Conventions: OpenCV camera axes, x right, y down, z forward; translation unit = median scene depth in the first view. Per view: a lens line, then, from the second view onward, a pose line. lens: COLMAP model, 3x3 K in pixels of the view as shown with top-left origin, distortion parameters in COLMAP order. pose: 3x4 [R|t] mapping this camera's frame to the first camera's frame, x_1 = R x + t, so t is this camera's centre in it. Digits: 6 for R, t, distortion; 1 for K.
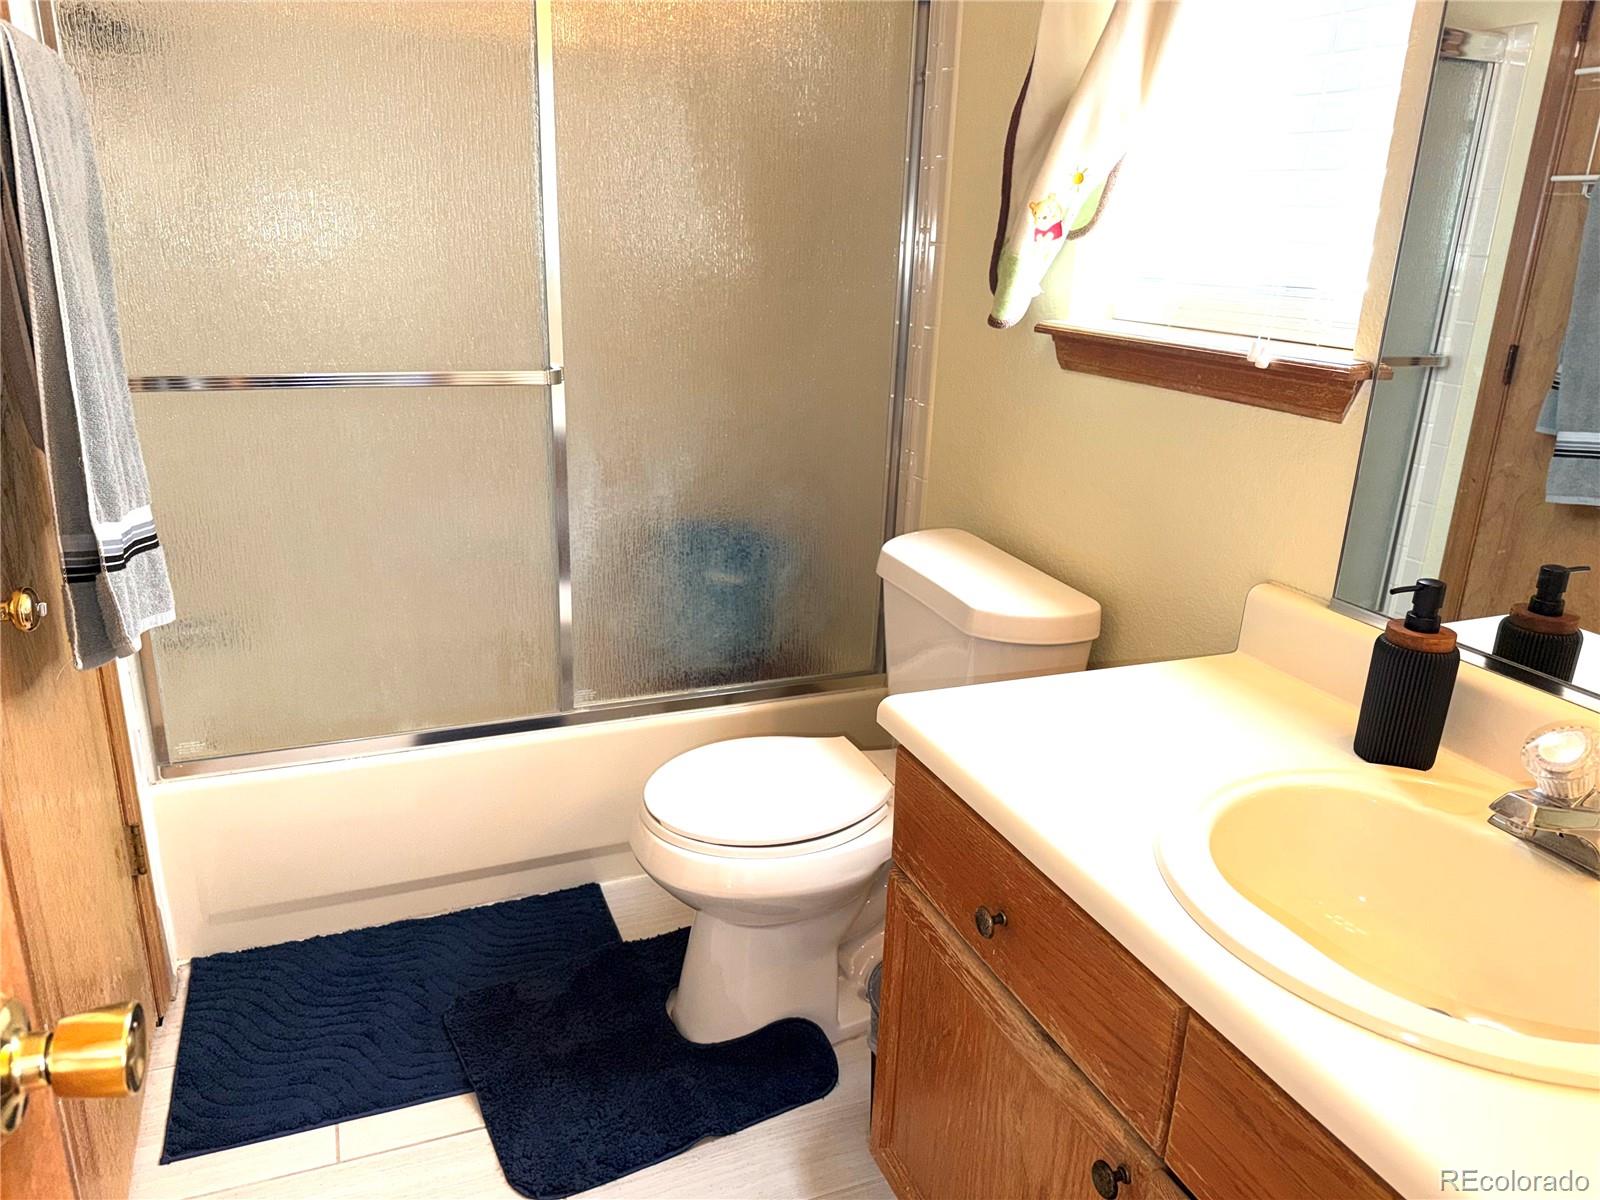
lens RADIAL K [[1116.7, 0, 791.1], [0, 1116.7, 603.5], [0, 0, 1]] dist [0.078832, -0.093065]
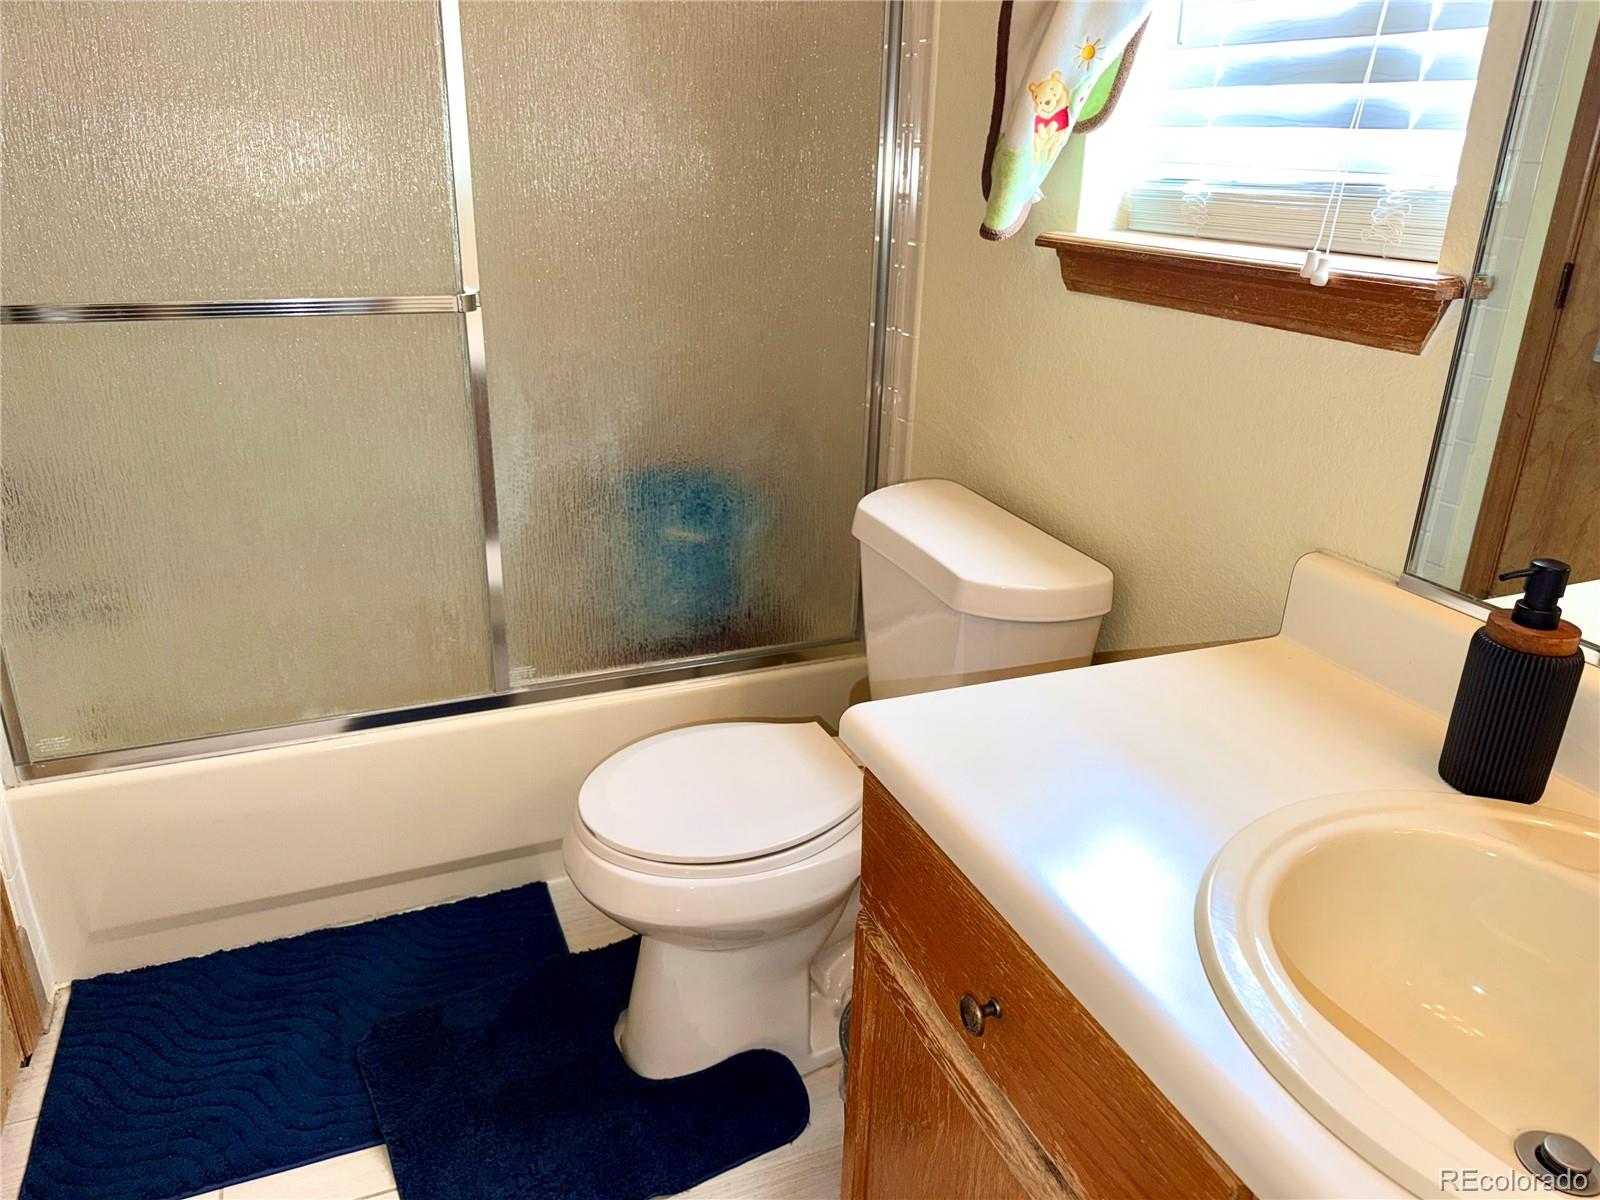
lens RADIAL K [[1116.7, 0, 813.1], [0, 1116.7, 595.6], [0, 0, 1]] dist [0.078832, -0.093065]
pose [[0.999738, -0.010618, 0.020296, 0.030371], [0.009550, 0.998601, 0.052016, -0.025742], [-0.020820, -0.051809, 0.998440, 0.147665]]
